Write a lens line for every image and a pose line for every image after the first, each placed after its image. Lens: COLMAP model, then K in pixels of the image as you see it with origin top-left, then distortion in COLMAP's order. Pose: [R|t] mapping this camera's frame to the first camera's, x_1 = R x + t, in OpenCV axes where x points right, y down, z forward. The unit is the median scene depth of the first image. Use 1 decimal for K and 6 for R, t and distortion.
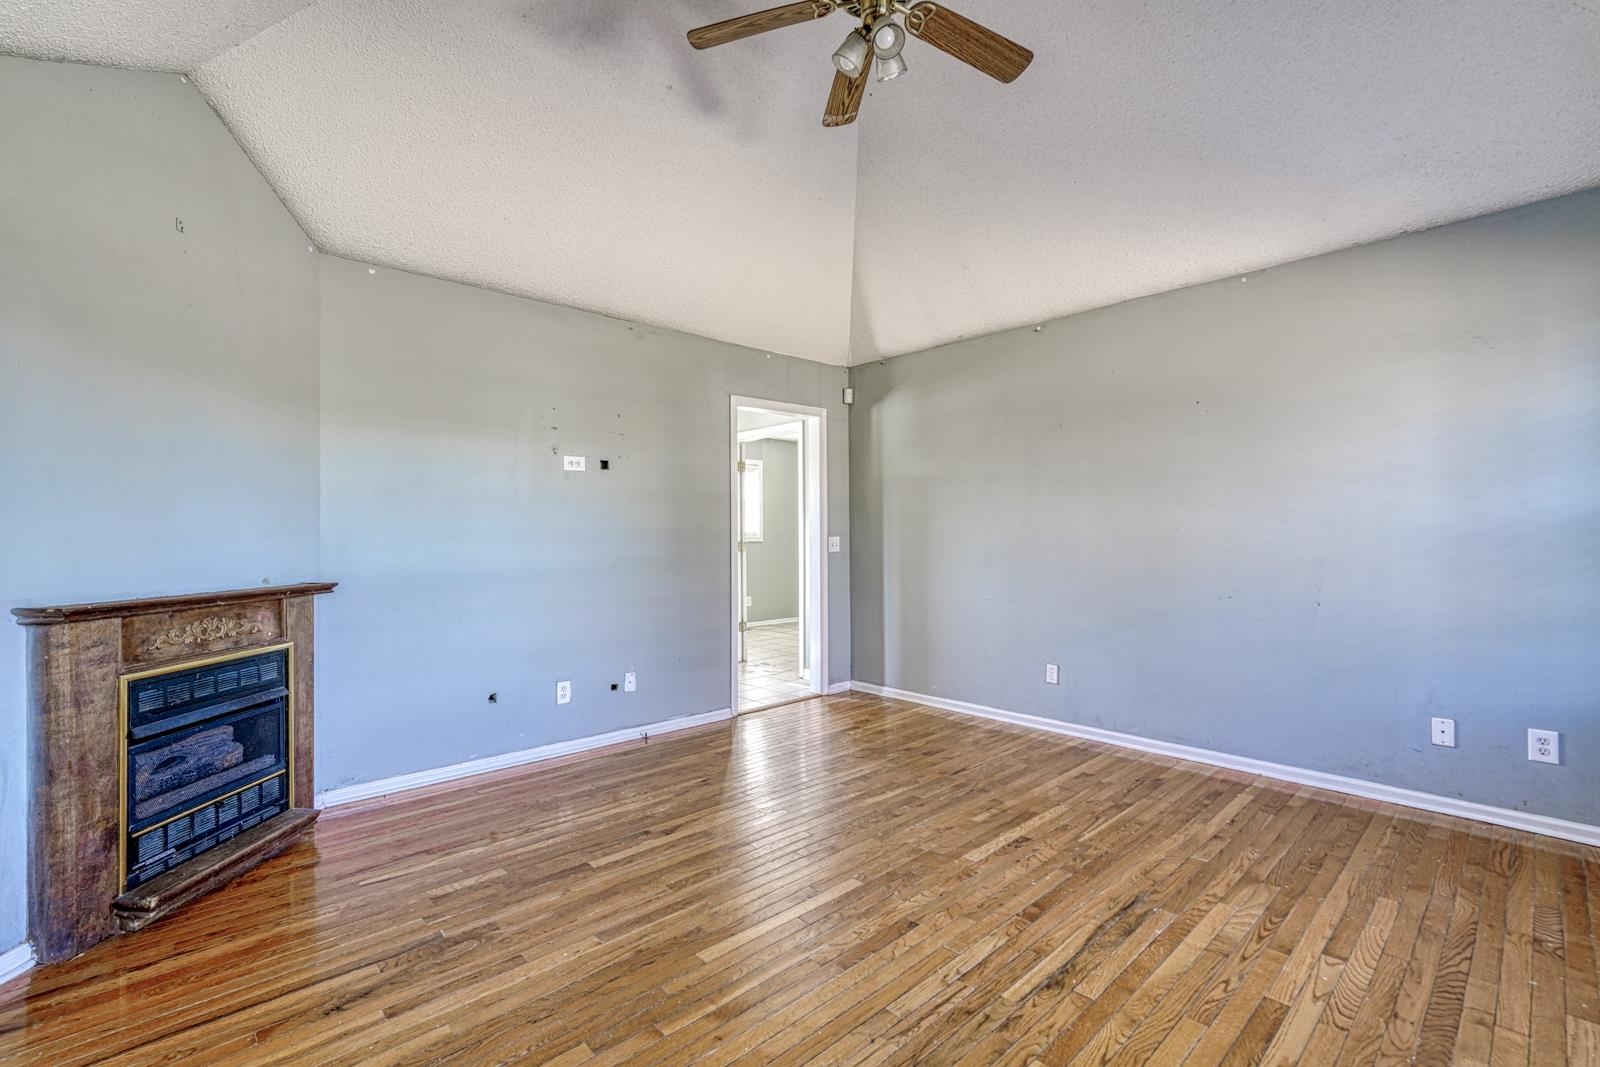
lens RADIAL K [[702.7, 0, 797.9], [0, 702.7, 532.5], [0, 0, 1]] dist [-0.009719, 0.002778]
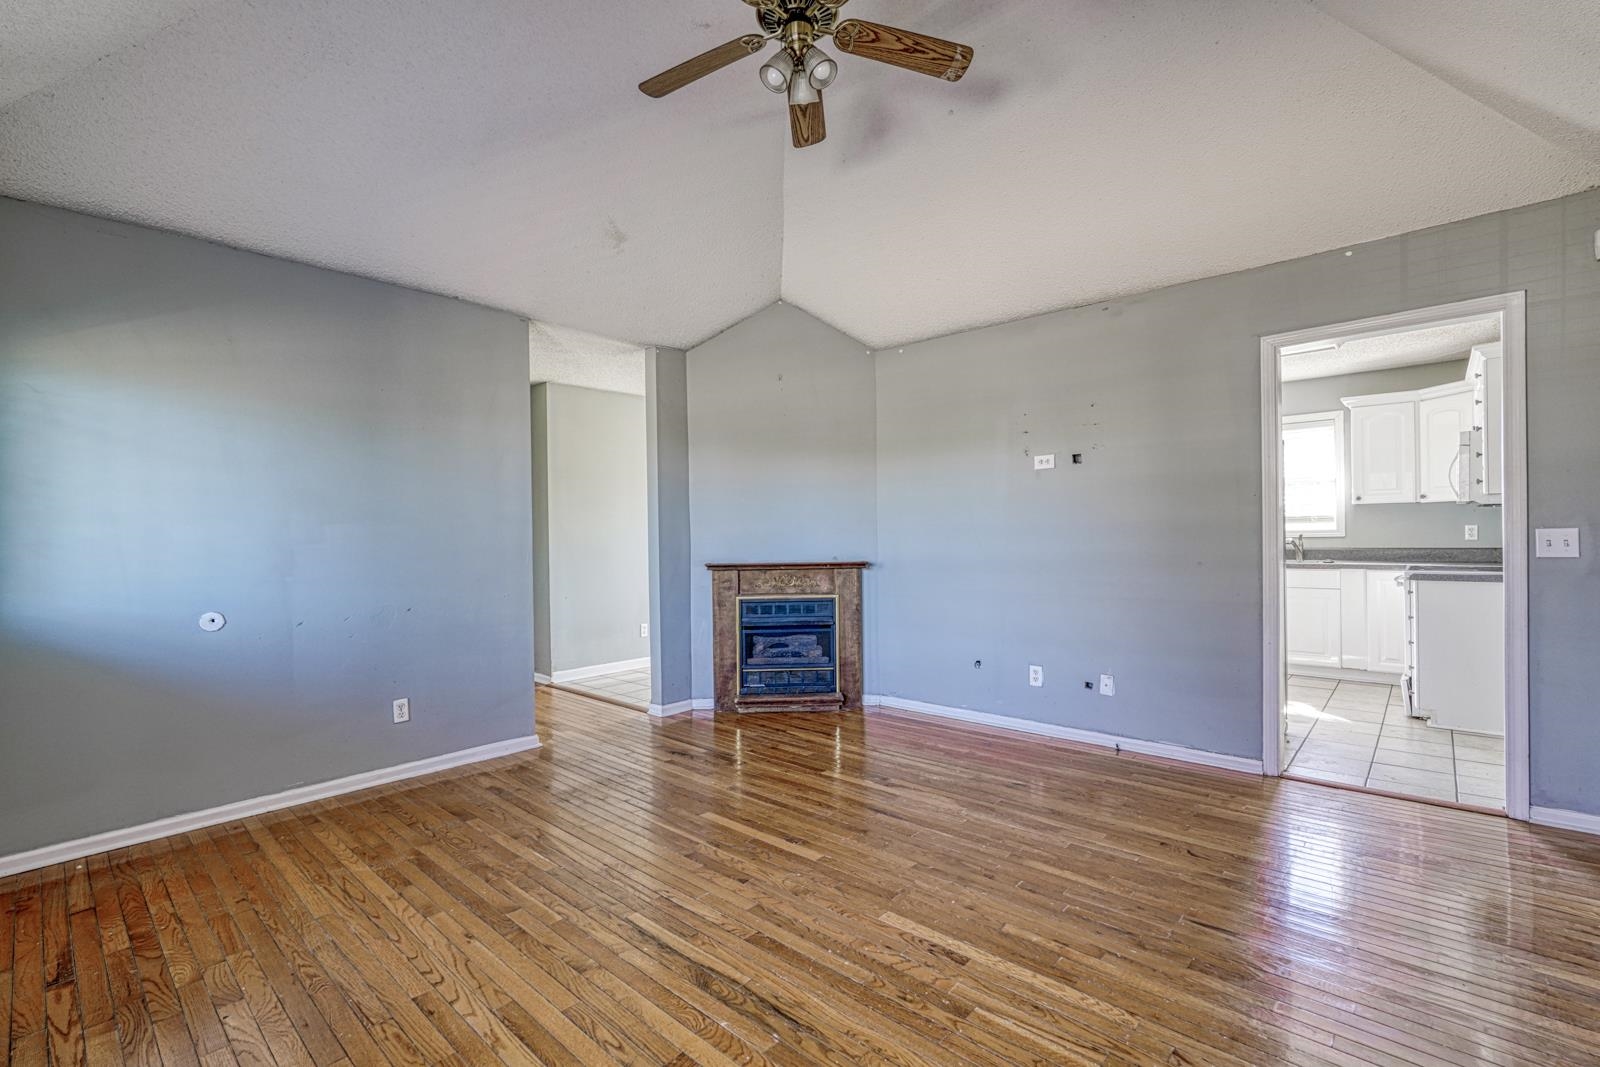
lens RADIAL K [[702.7, 0, 798.2], [0, 702.7, 533.2], [0, 0, 1]] dist [-0.009719, 0.002778]
pose [[0.101460, 0.005047, -0.994827, 0.929505], [0.017053, 0.999831, 0.006812, -0.006462], [0.994693, -0.017656, 0.101357, 0.703969]]
